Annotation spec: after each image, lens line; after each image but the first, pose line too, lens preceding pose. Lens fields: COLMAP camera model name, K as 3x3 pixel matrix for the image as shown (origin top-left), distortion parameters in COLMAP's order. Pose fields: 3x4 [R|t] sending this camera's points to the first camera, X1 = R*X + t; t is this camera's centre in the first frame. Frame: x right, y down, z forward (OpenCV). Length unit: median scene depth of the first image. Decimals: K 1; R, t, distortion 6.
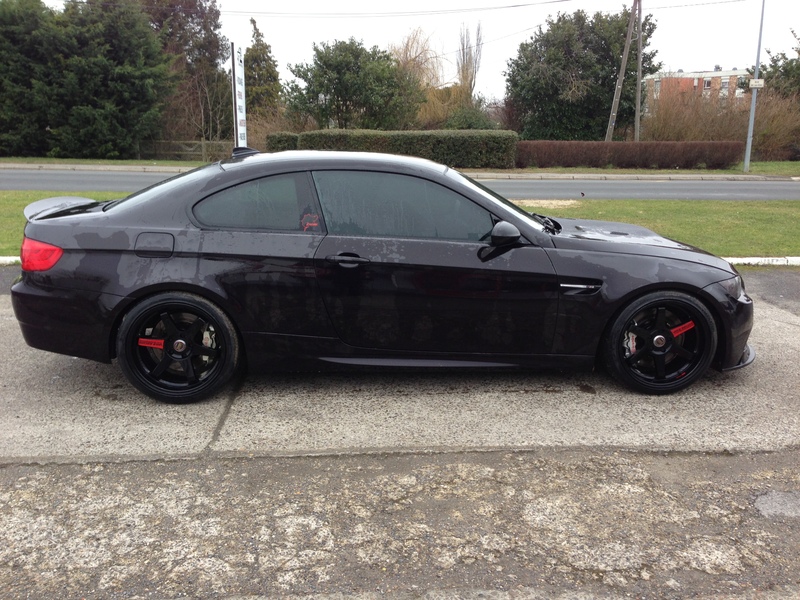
lens RADIAL K [[761.1, 0, 402.8], [0, 761.1, 298.3], [0, 0, 1]] dist [0.047321, 0.000000]
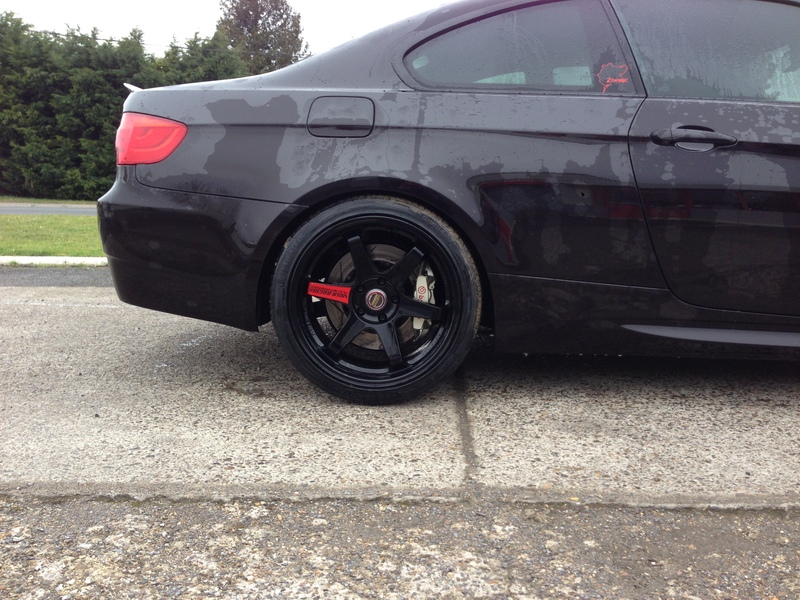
lens RADIAL K [[761.1, 0, 399.8], [0, 761.1, 295.6], [0, 0, 1]] dist [0.047321, 0.000000]
pose [[0.995073, 0.004985, -0.099018, -0.223109], [-0.014089, 0.995709, -0.091463, 0.111682], [0.098137, 0.092408, 0.990873, 0.456647]]
